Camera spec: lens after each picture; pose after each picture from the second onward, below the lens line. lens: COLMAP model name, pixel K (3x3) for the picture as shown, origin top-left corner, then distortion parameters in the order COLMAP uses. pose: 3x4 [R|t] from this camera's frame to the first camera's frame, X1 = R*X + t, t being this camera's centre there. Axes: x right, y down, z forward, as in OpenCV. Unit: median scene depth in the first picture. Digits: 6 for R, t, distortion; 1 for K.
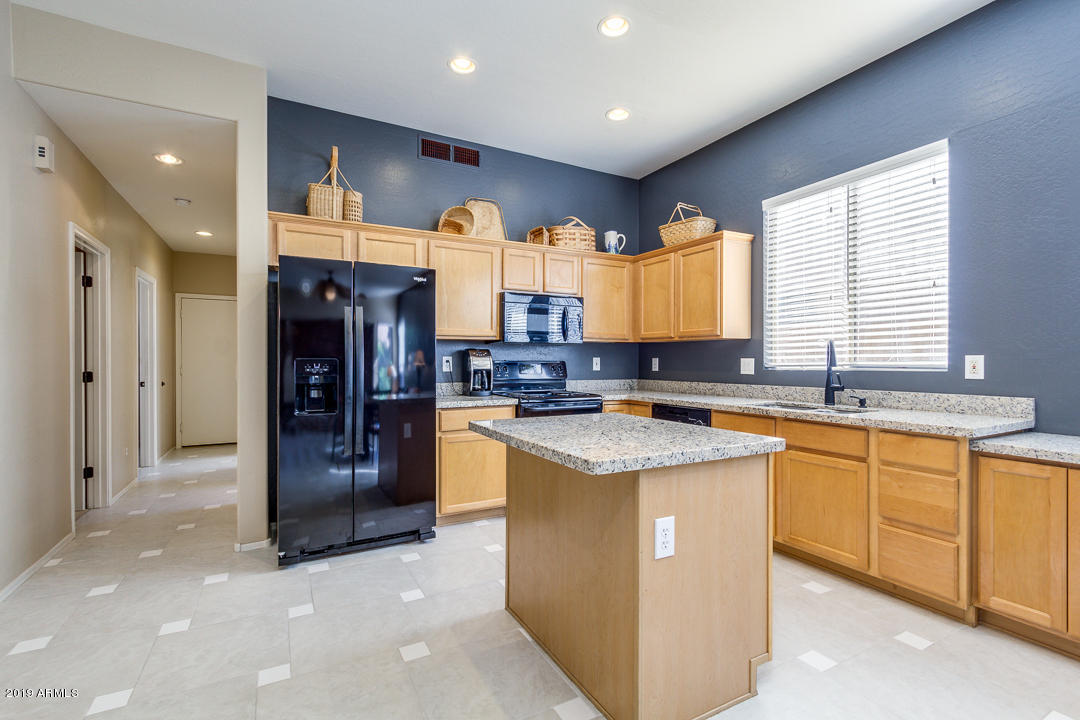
lens RADIAL K [[496.0, 0, 548.2], [0, 496.0, 360.7], [0, 0, 1]] dist [0.003269, -0.001933]
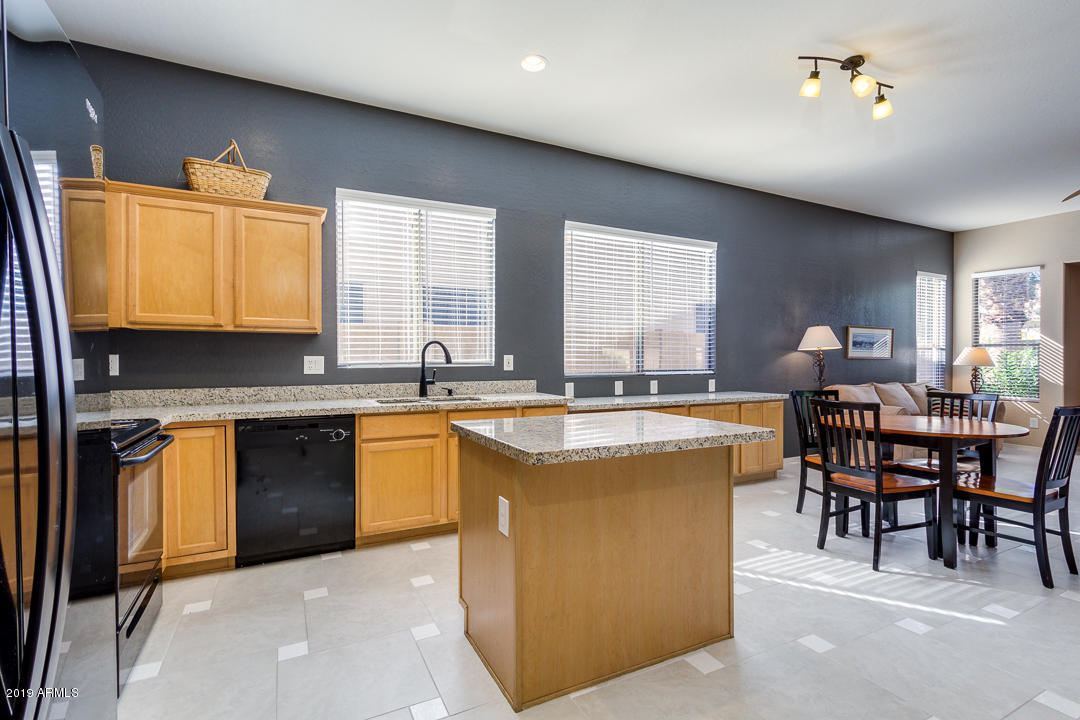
lens RADIAL K [[496.0, 0, 544.2], [0, 496.0, 359.2], [0, 0, 1]] dist [0.003269, -0.001933]
pose [[0.046315, -0.003053, 0.998922, -0.563348], [0.000592, 0.999995, 0.003029, -0.002011], [-0.998927, 0.000451, 0.046316, 0.664210]]
